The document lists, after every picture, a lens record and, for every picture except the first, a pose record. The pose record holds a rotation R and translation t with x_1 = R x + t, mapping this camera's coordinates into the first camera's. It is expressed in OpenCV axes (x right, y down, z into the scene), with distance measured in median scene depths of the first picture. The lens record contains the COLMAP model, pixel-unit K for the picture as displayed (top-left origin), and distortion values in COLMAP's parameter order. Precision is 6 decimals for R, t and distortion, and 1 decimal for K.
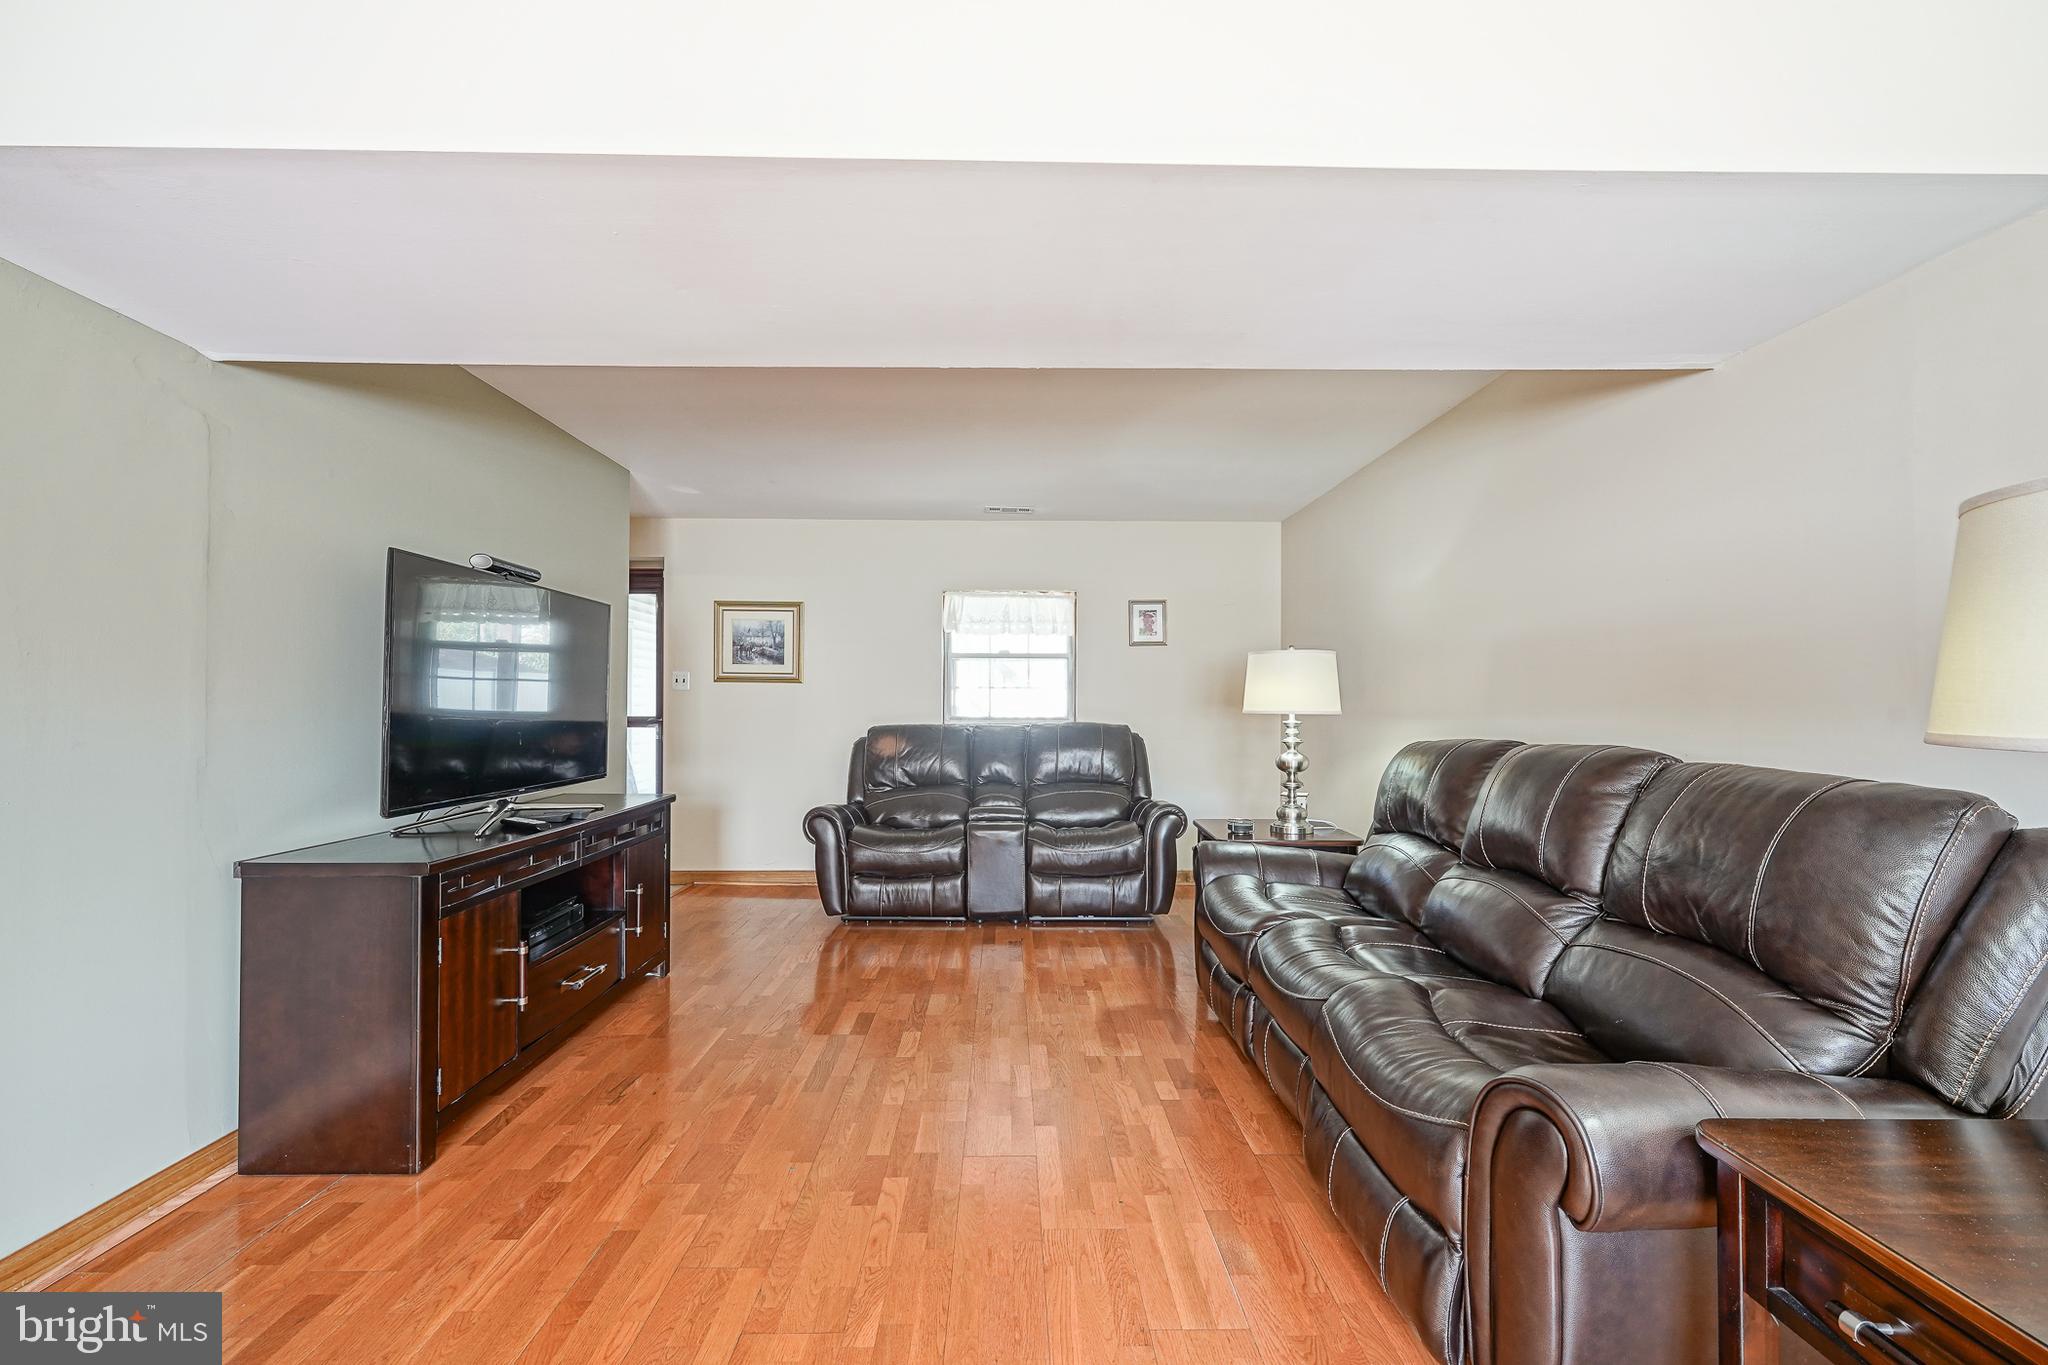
lens RADIAL K [[844.8, 0, 1029.5], [0, 844.8, 688.3], [0, 0, 1]] dist [0.000603, 0.000253]
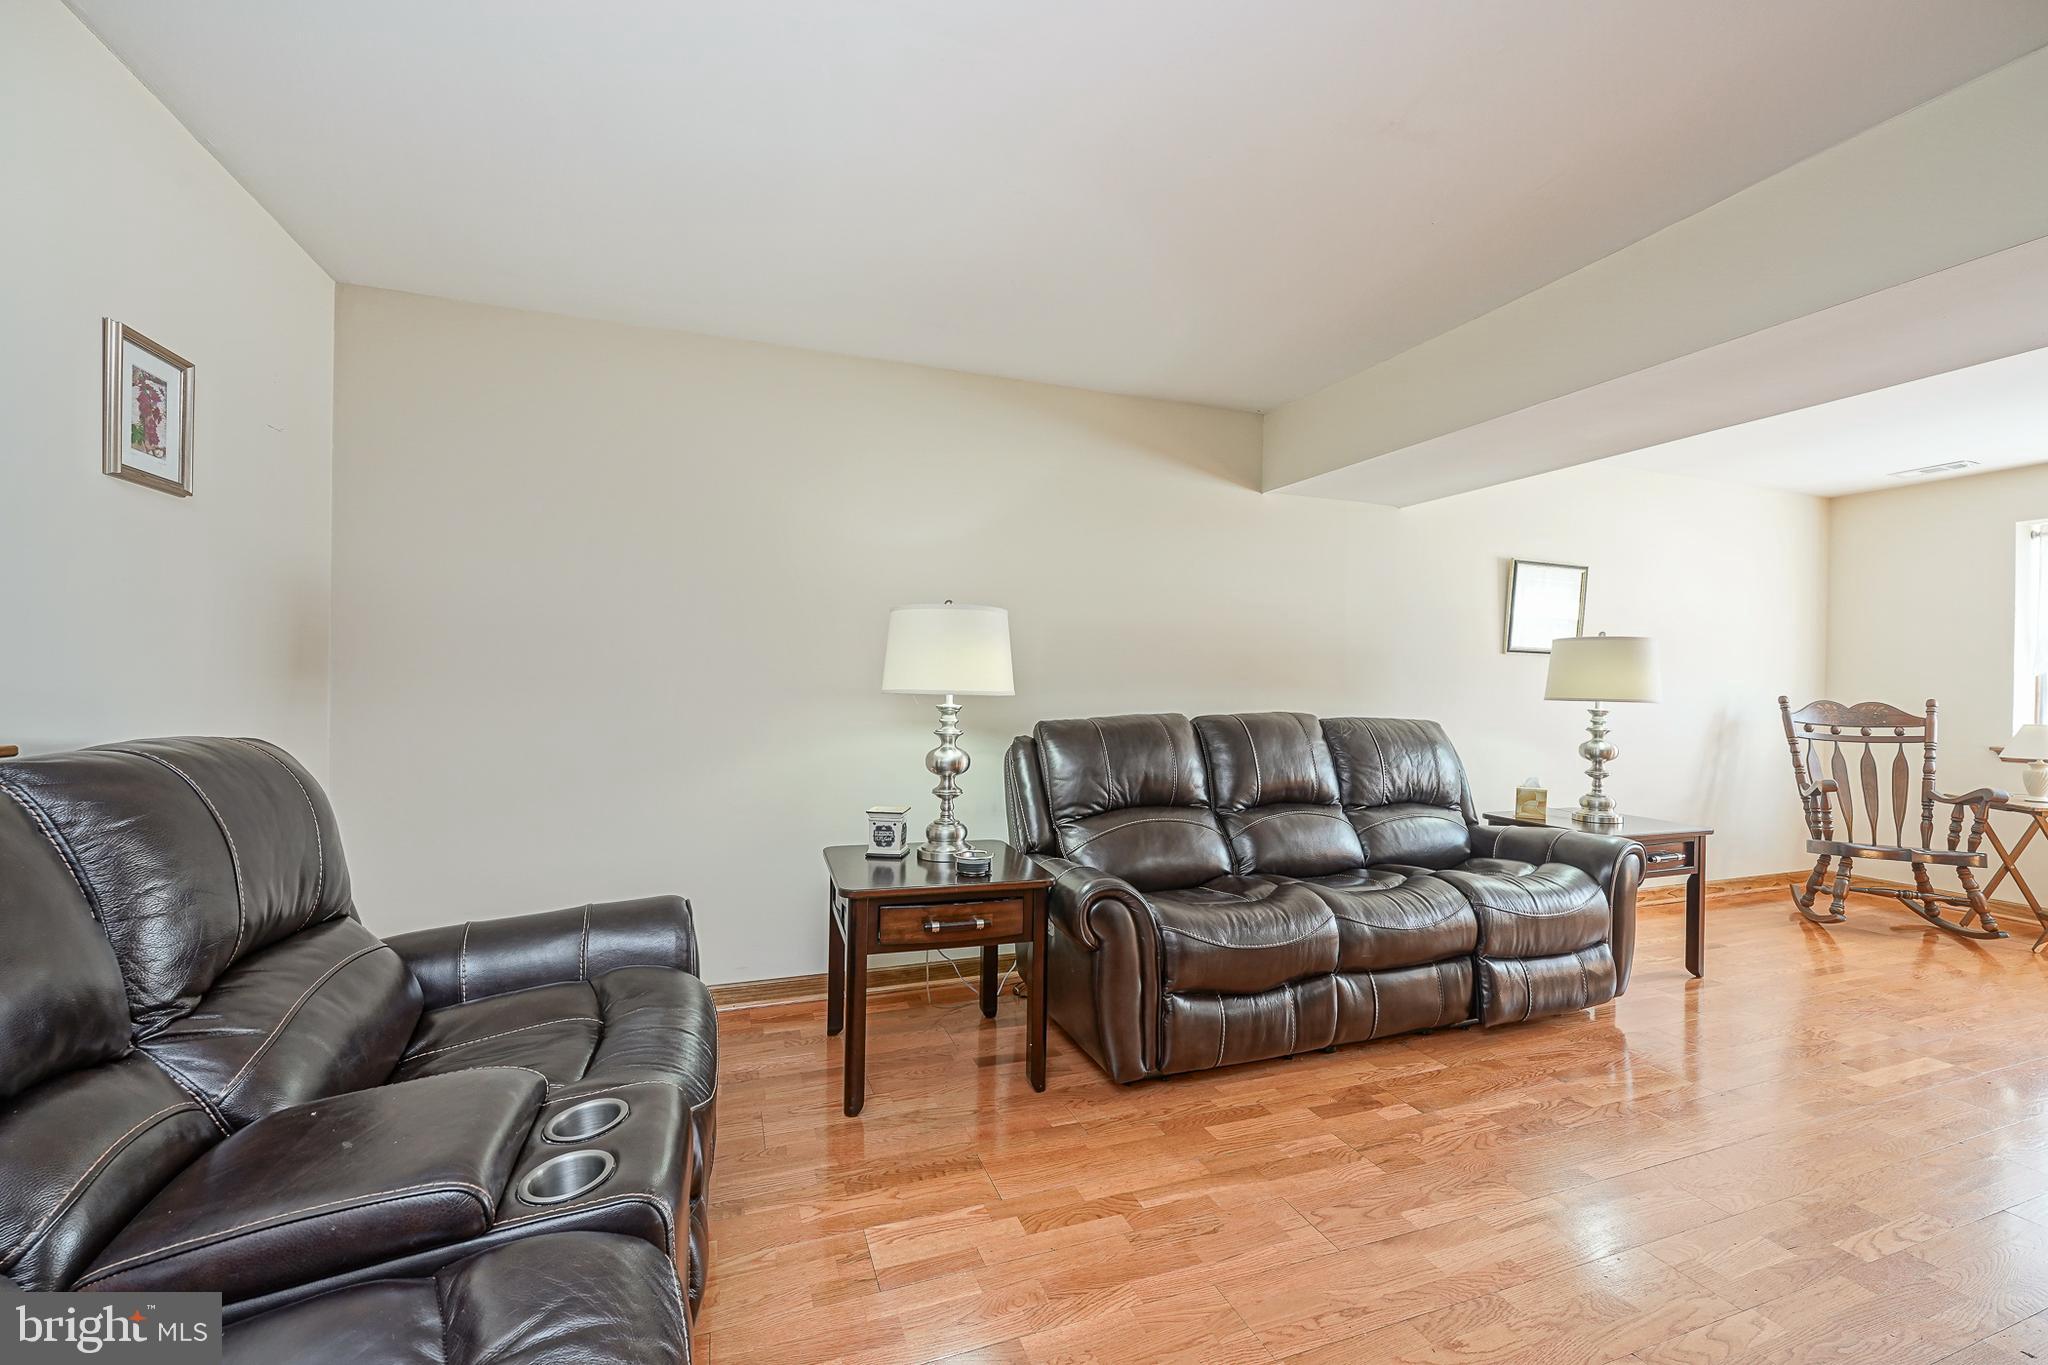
lens RADIAL K [[844.8, 0, 1029.5], [0, 844.8, 688.3], [0, 0, 1]] dist [0.000603, 0.000253]
pose [[-0.329323, -0.006991, 0.944192, -0.385772], [-0.019273, 0.999814, 0.000680, 0.023828], [-0.944021, -0.017974, -0.329396, 1.172612]]
